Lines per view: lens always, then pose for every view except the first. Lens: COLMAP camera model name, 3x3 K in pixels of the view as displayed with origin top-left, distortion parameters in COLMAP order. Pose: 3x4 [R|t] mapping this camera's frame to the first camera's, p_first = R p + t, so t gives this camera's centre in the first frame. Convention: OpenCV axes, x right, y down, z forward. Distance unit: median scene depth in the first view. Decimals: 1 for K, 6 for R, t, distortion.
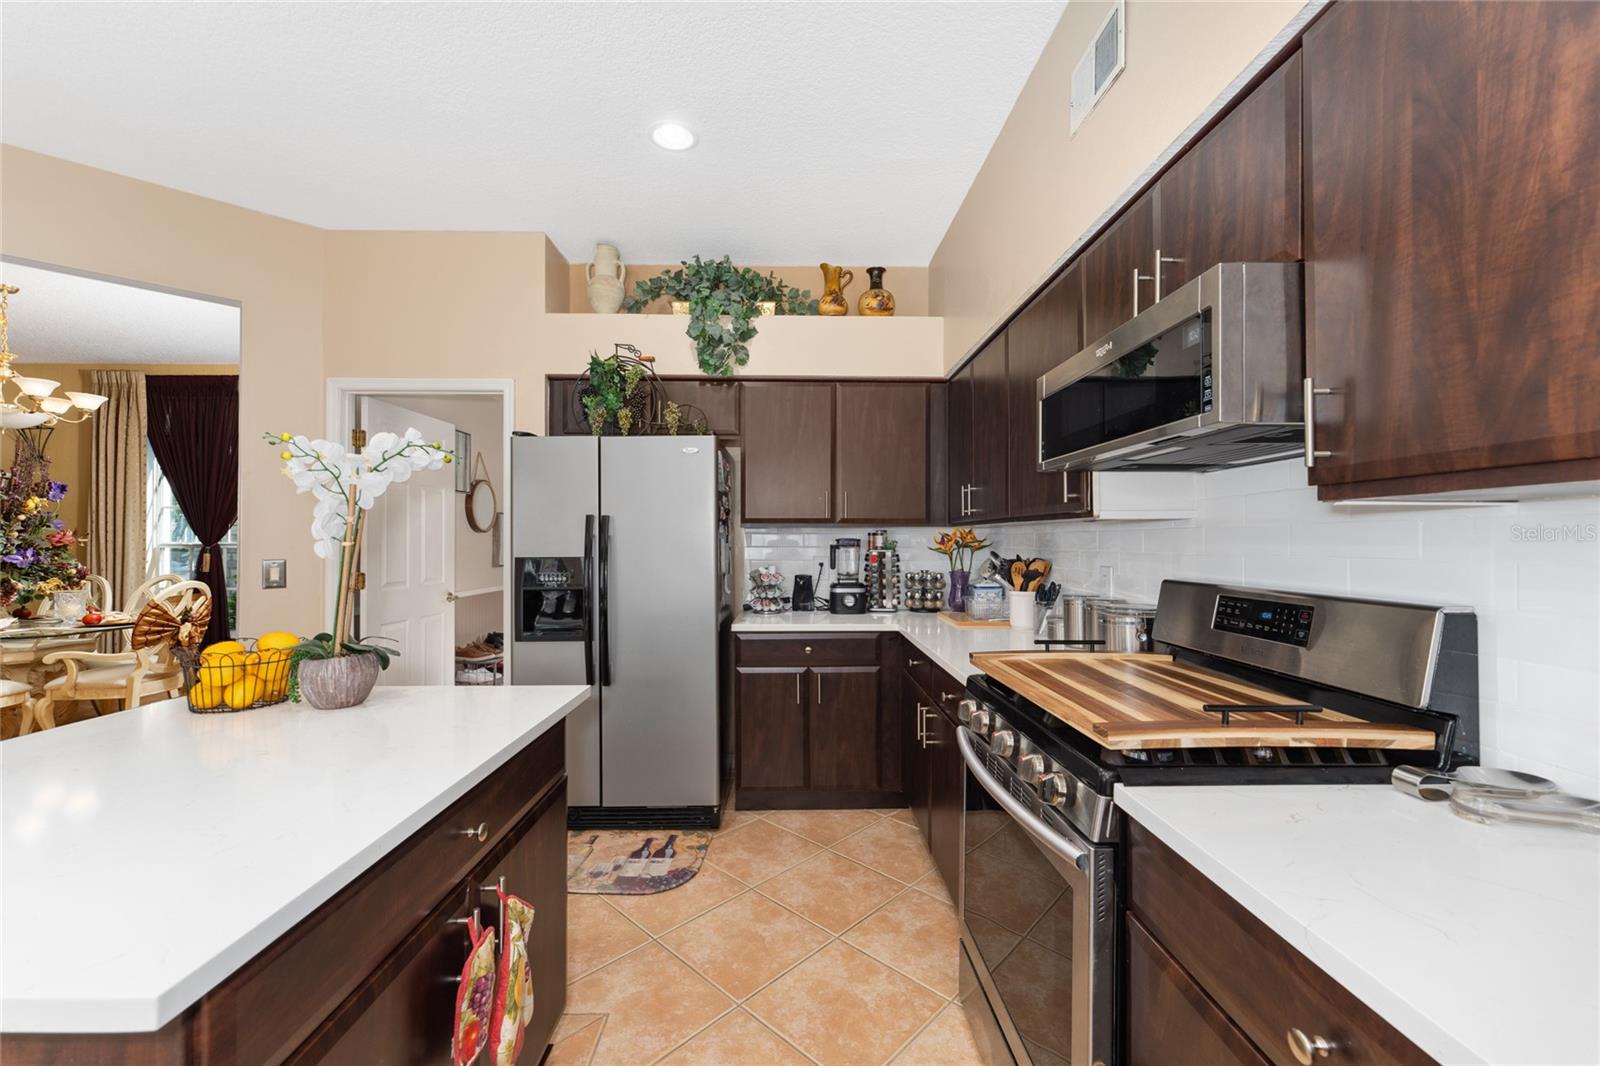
lens RADIAL K [[637.9, 0, 794.1], [0, 637.9, 536.5], [0, 0, 1]] dist [-0.000019, 0.001021]
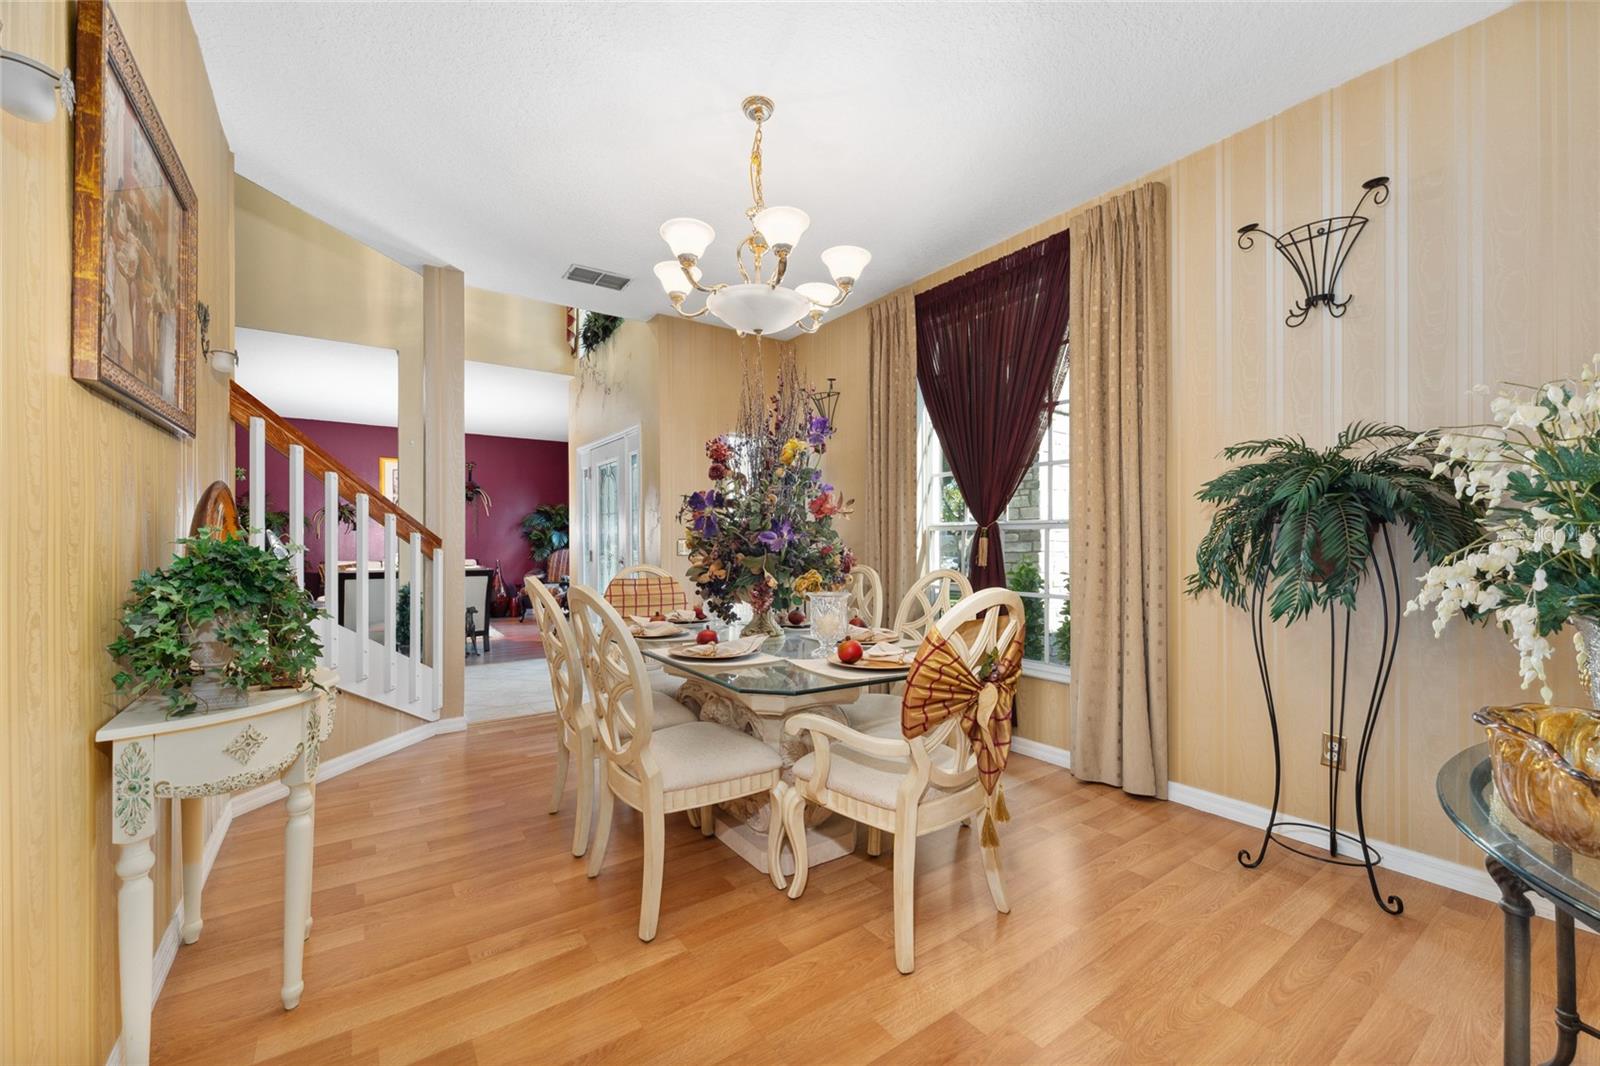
lens RADIAL K [[637.9, 0, 800.0], [0, 637.9, 535.0], [0, 0, 1]] dist [-0.000019, 0.001021]
pose [[0.568856, -0.005457, -0.822419, -0.647781], [0.007274, 0.999972, -0.001604, 0.031206], [0.822405, -0.005070, 0.568880, 0.627613]]
